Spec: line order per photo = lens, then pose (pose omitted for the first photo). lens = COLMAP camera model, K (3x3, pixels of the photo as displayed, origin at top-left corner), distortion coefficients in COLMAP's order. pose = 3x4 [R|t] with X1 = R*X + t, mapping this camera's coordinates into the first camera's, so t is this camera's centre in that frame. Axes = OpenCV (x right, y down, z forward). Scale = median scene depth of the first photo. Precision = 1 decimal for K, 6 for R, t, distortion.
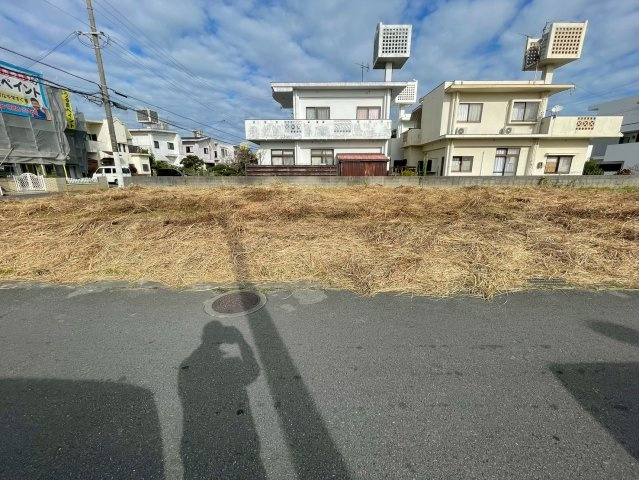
lens RADIAL K [[258.9, 0, 319.5], [0, 258.9, 238.0], [0, 0, 1]] dist [-0.003962, 0.000348]
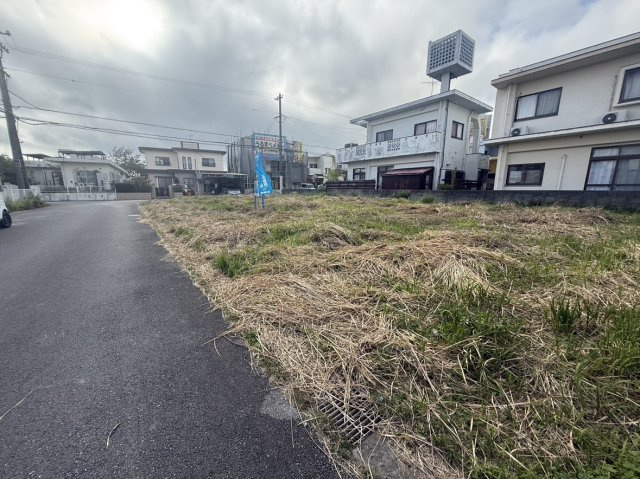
lens RADIAL K [[249.2, 0, 320.9], [0, 249.2, 238.7], [0, 0, 1]] dist [-0.007211, 0.000311]
pose [[0.618176, 0.157815, -0.770034, 0.765115], [-0.195129, 0.979783, 0.044154, -0.025516], [0.761435, 0.122961, 0.636473, 0.131013]]
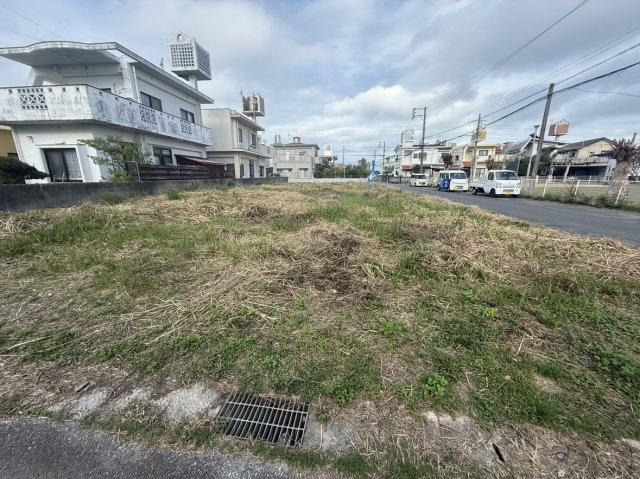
lens RADIAL K [[259.3, 0, 319.7], [0, 259.3, 227.6], [0, 0, 1]] dist [-0.003962, 0.000348]
pose [[0.072126, -0.194602, 0.978227, -0.854561], [0.244843, 0.954225, 0.171775, -0.123386], [-0.966876, 0.227122, 0.116471, 0.495282]]
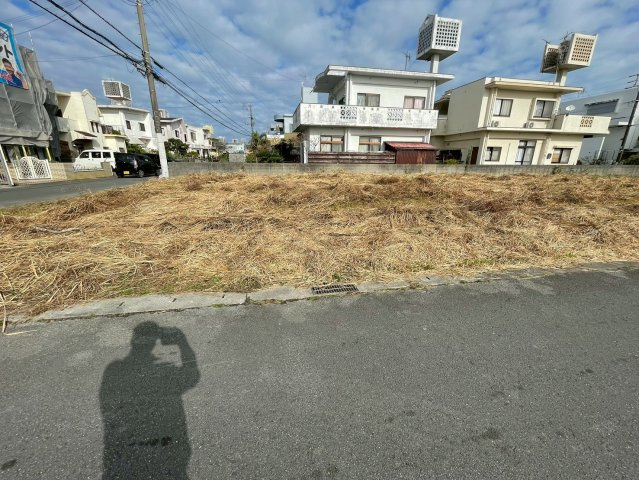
lens RADIAL K [[258.9, 0, 319.7], [0, 258.9, 238.1], [0, 0, 1]] dist [-0.003962, 0.000348]
pose [[0.979581, -0.047521, 0.195351, -0.418265], [0.038553, 0.998032, 0.049457, -0.006573], [-0.197317, -0.040916, 0.979485, 0.037098]]
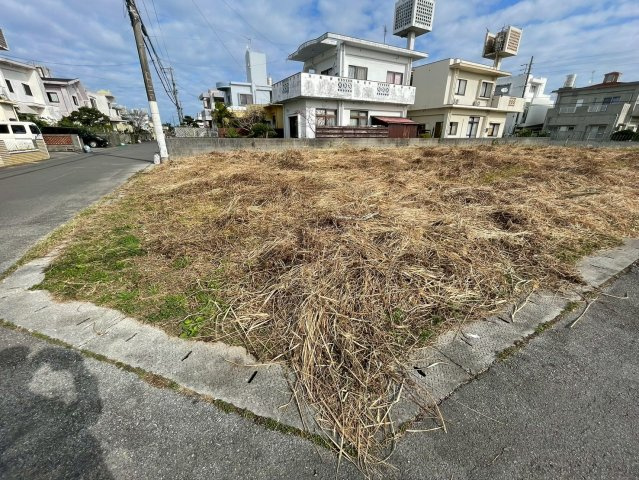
lens RADIAL K [[258.9, 0, 320.5], [0, 258.9, 238.4], [0, 0, 1]] dist [-0.003962, 0.000348]
pose [[0.866754, -0.180564, 0.464902, -0.729490], [0.116741, 0.979718, 0.162865, -0.032466], [-0.484881, -0.086891, 0.870253, 0.141103]]
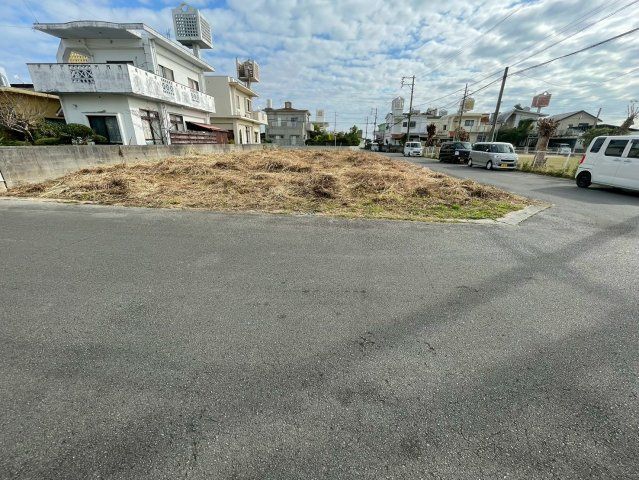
lens RADIAL K [[258.9, 0, 316.6], [0, 258.9, 241.5], [0, 0, 1]] dist [-0.003962, 0.000348]
pose [[0.050852, -0.353699, 0.933976, -1.086174], [0.227159, 0.914770, 0.334058, -0.118985], [-0.972529, 0.195173, 0.126863, 0.479050]]
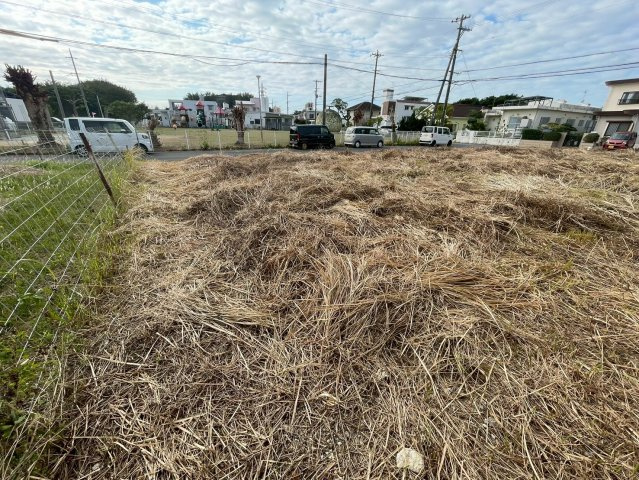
lens RADIAL K [[258.9, 0, 320.1], [0, 258.9, 238.7], [0, 0, 1]] dist [-0.003962, 0.000348]
pose [[-0.860259, 0.188855, -0.473591, 0.773609], [-0.143665, 0.801446, 0.580555, -0.244474], [0.489199, 0.567466, -0.662319, 0.906848]]
